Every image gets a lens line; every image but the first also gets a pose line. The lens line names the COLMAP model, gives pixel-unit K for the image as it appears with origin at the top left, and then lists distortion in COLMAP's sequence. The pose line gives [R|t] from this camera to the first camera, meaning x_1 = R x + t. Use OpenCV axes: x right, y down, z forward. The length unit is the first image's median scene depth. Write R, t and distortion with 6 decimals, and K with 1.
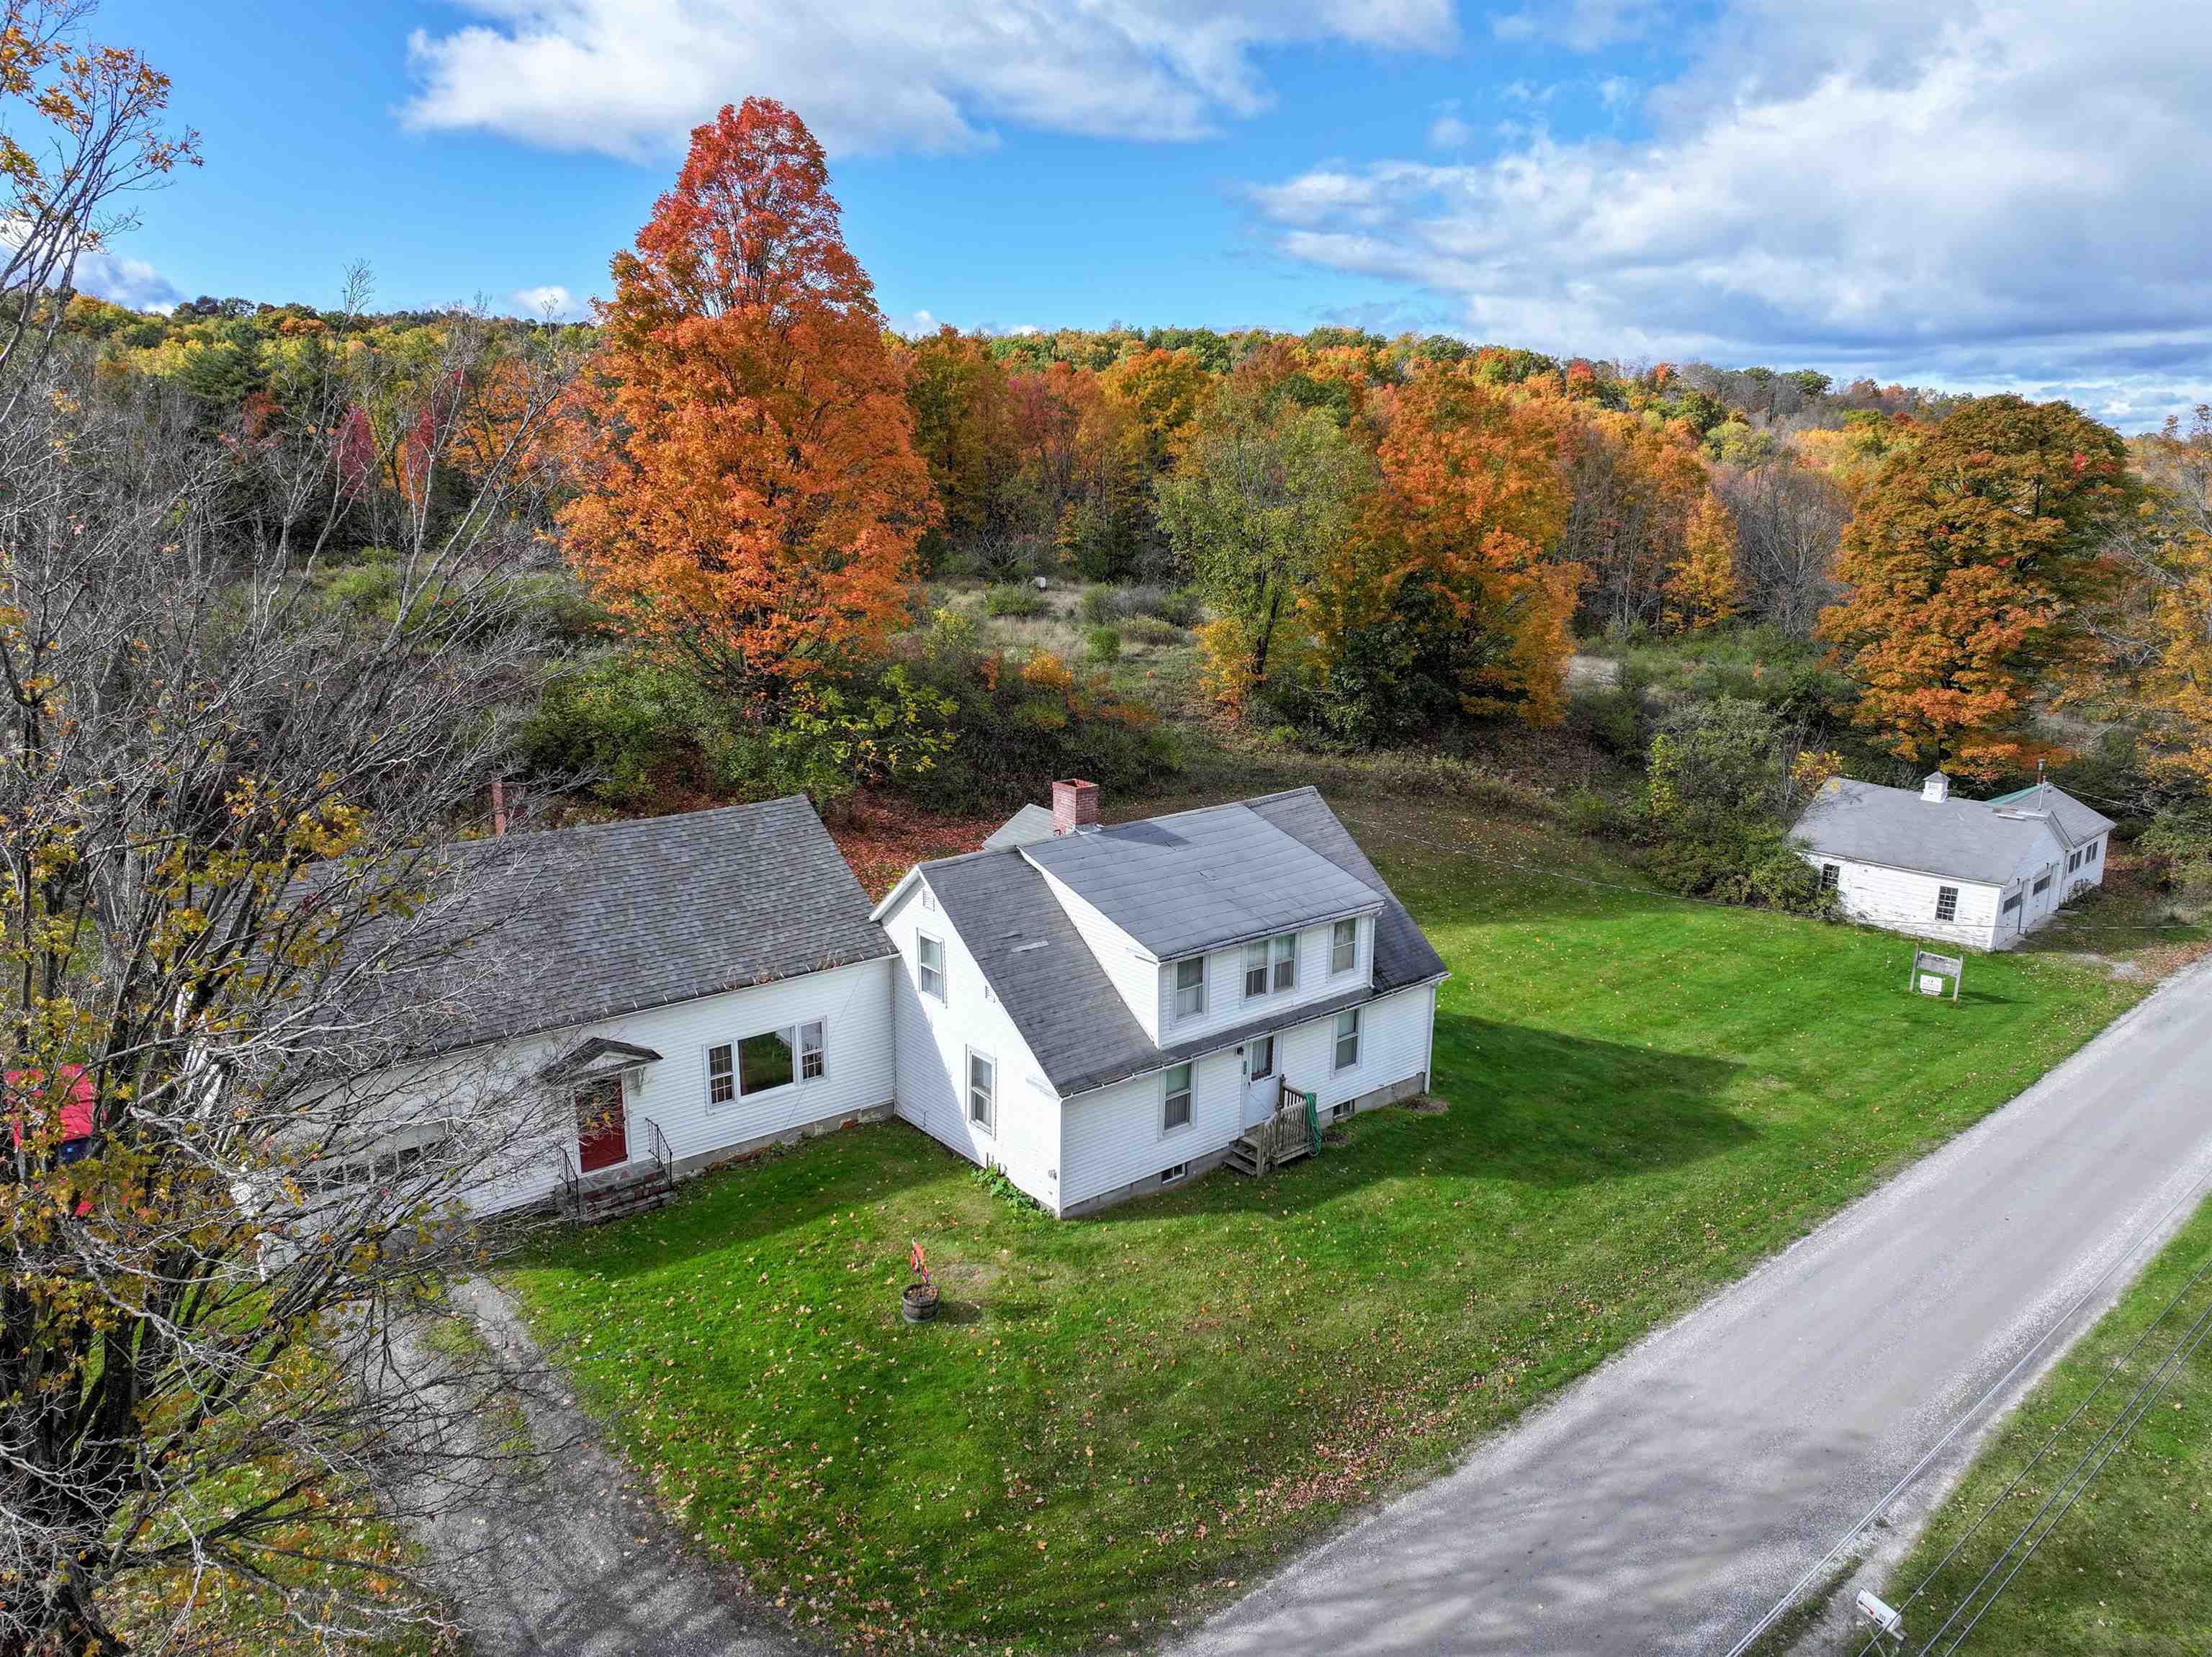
lens RADIAL K [[1577.7, 0, 1106.0], [0, 1577.7, 828.5], [0, 0, 1]] dist [0.014758, 0.006201]
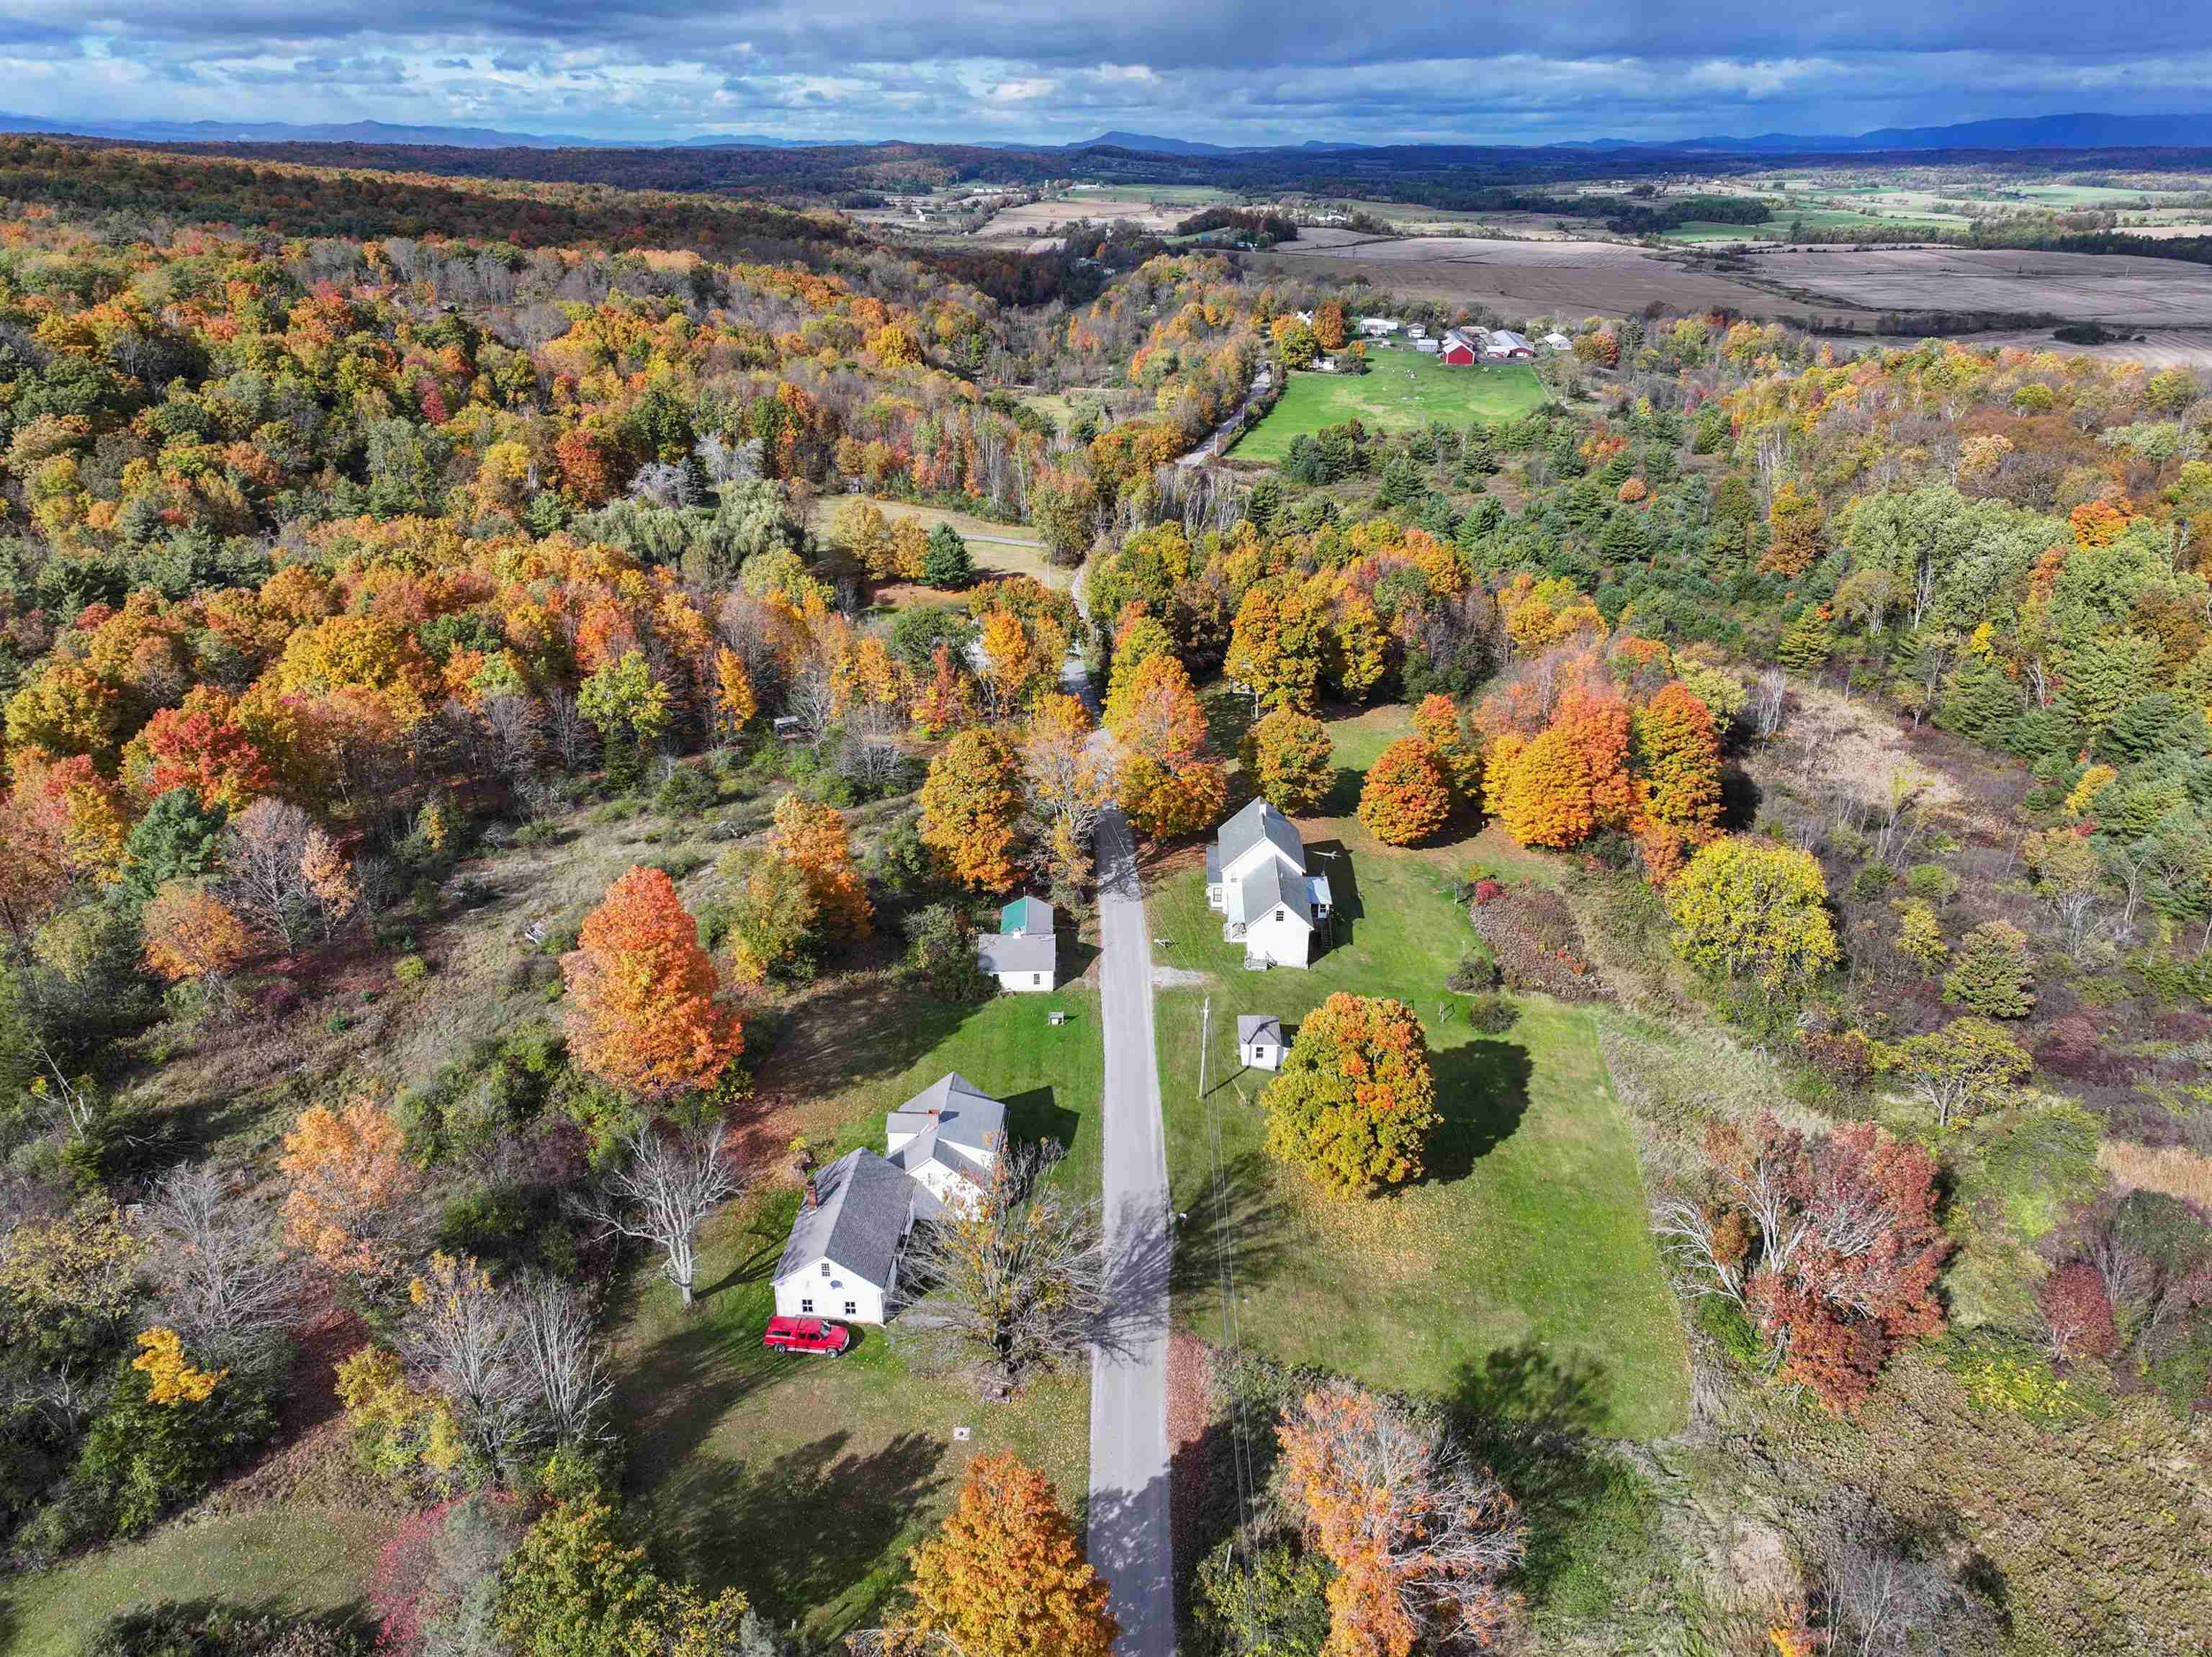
lens RADIAL K [[1533.1, 0, 1106.0], [0, 1533.1, 828.5], [0, 0, 1]] dist [0.020236, 0.002629]
pose [[0.675173, -0.293035, 0.676958, -2.018881], [0.165515, 0.954492, 0.248092, -1.501373], [-0.718851, -0.055458, 0.692949, -1.700974]]
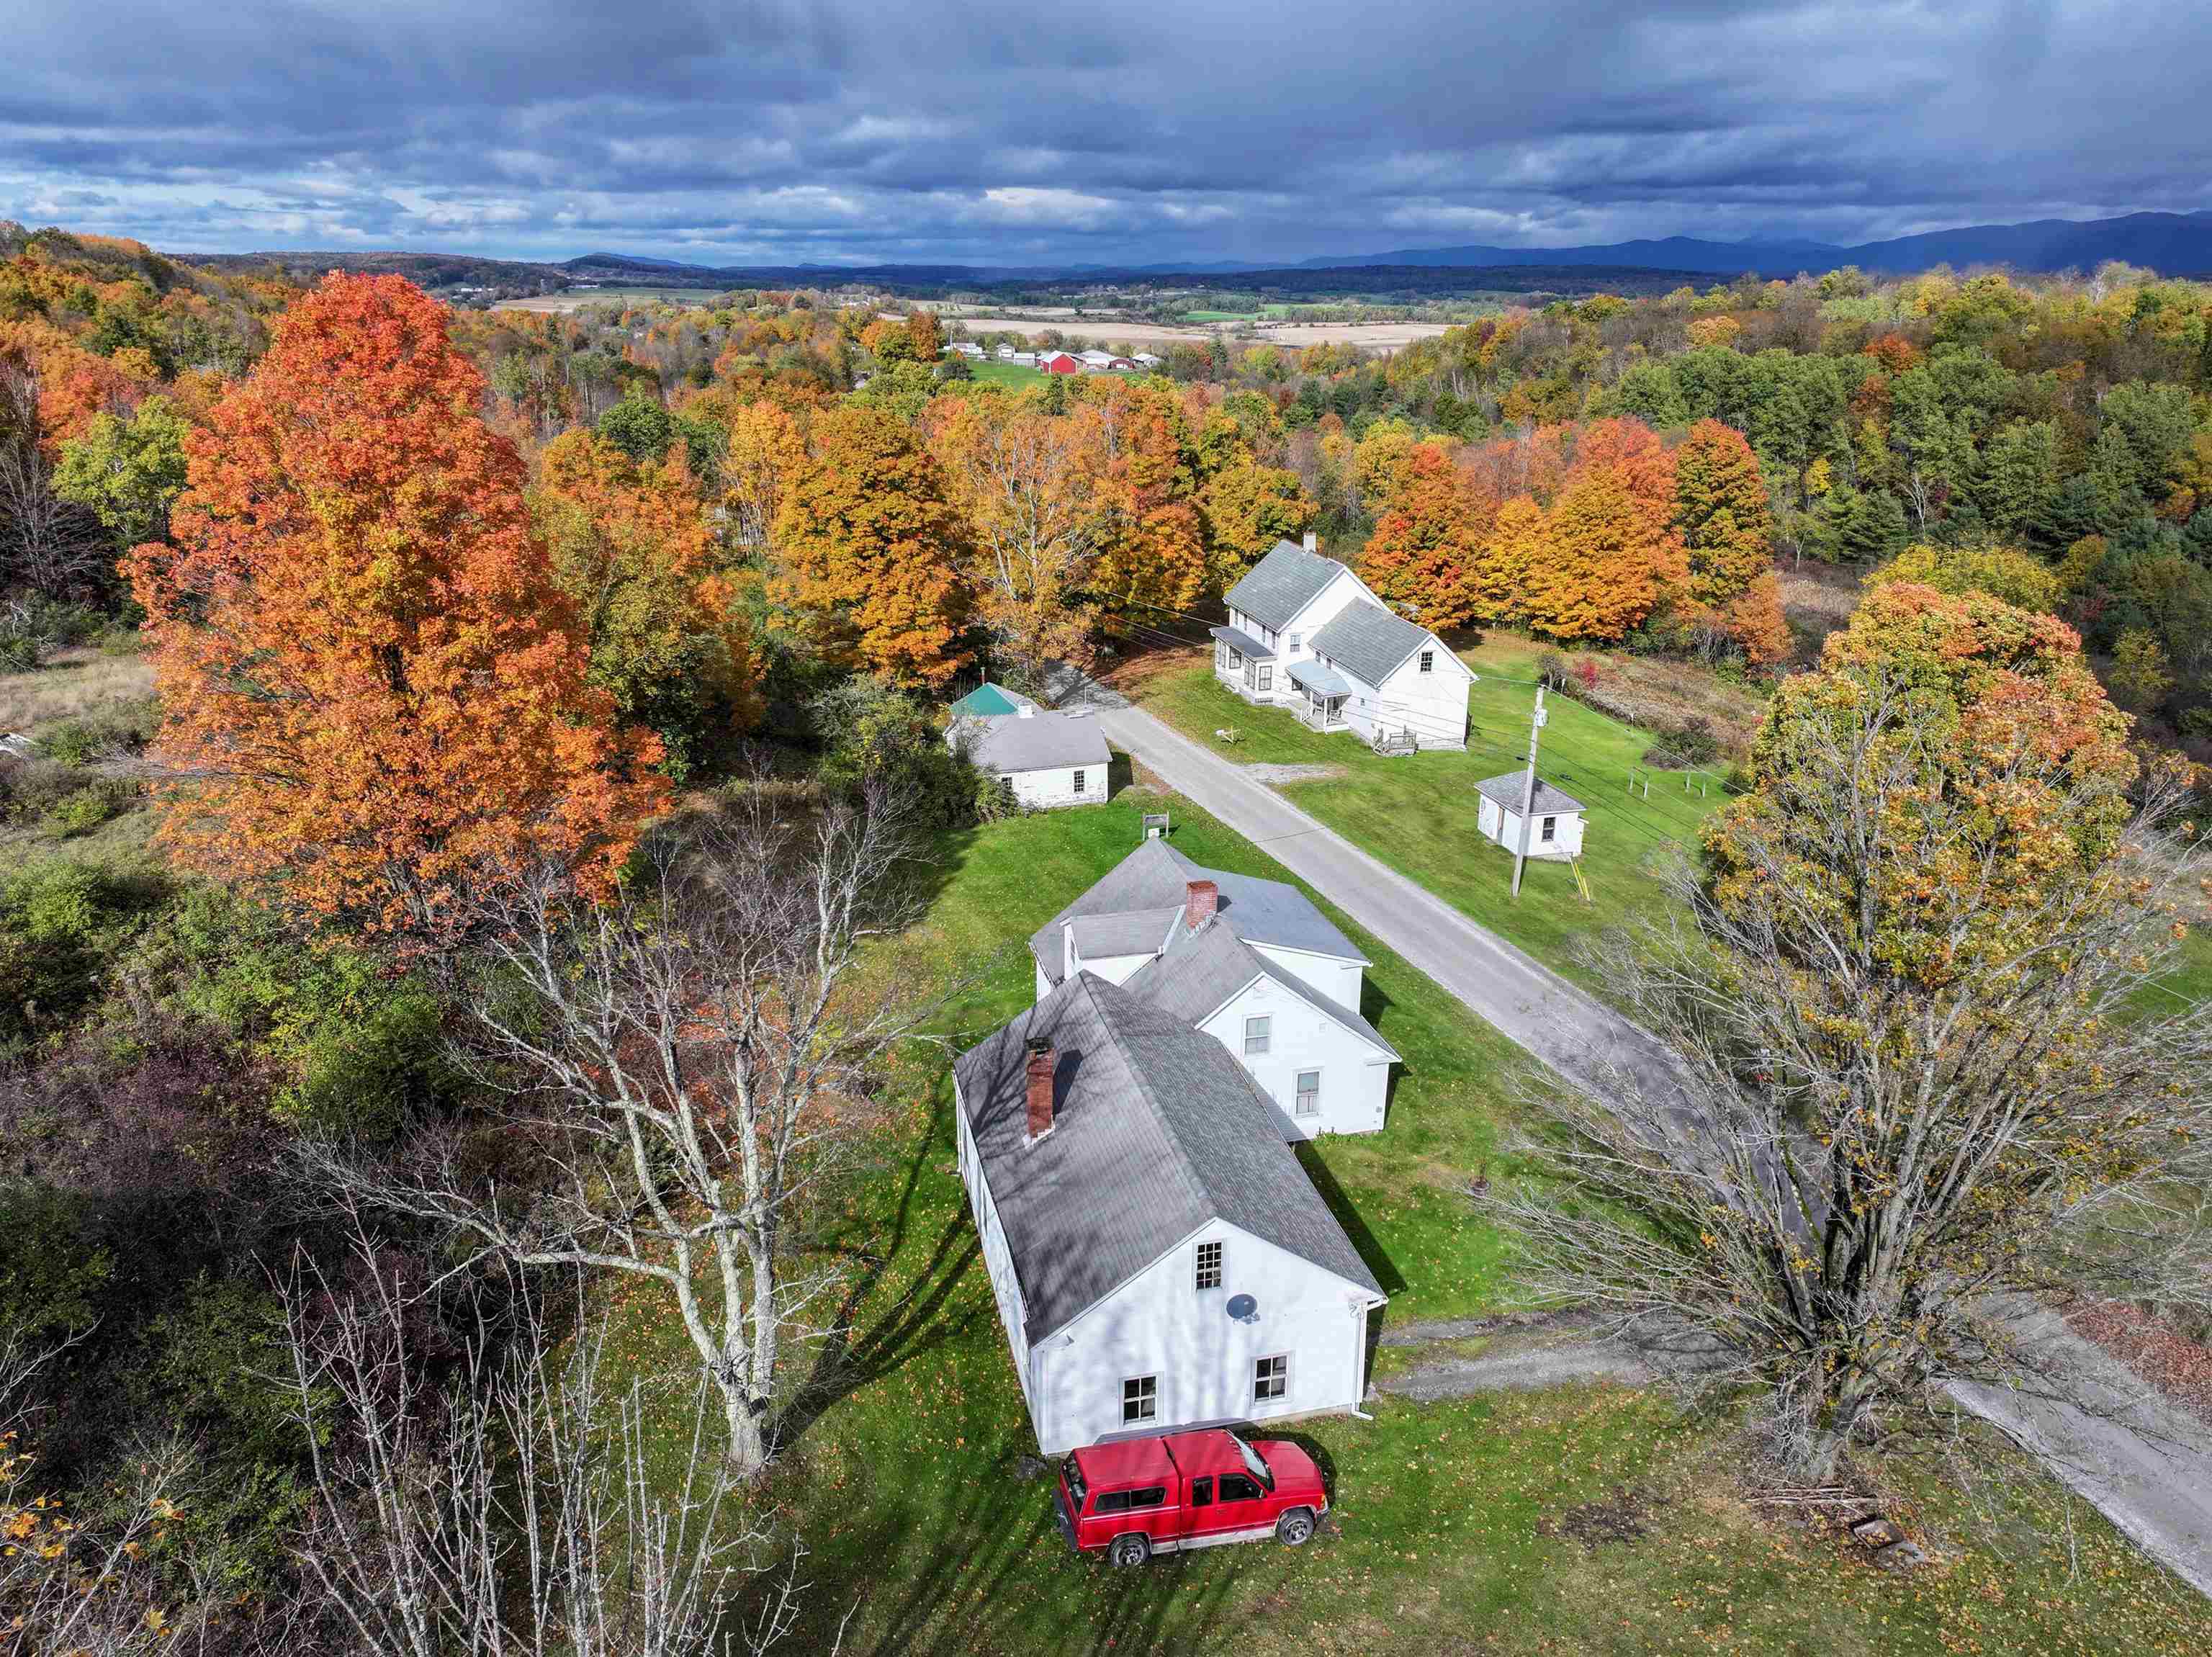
lens RADIAL K [[1577.7, 0, 1106.0], [0, 1577.7, 828.5], [0, 0, 1]] dist [0.014758, 0.006201]
pose [[0.438099, -0.309169, 0.844087, -1.329831], [0.208050, 0.948373, 0.239384, -0.467093], [-0.874520, 0.070738, 0.479804, 0.405420]]
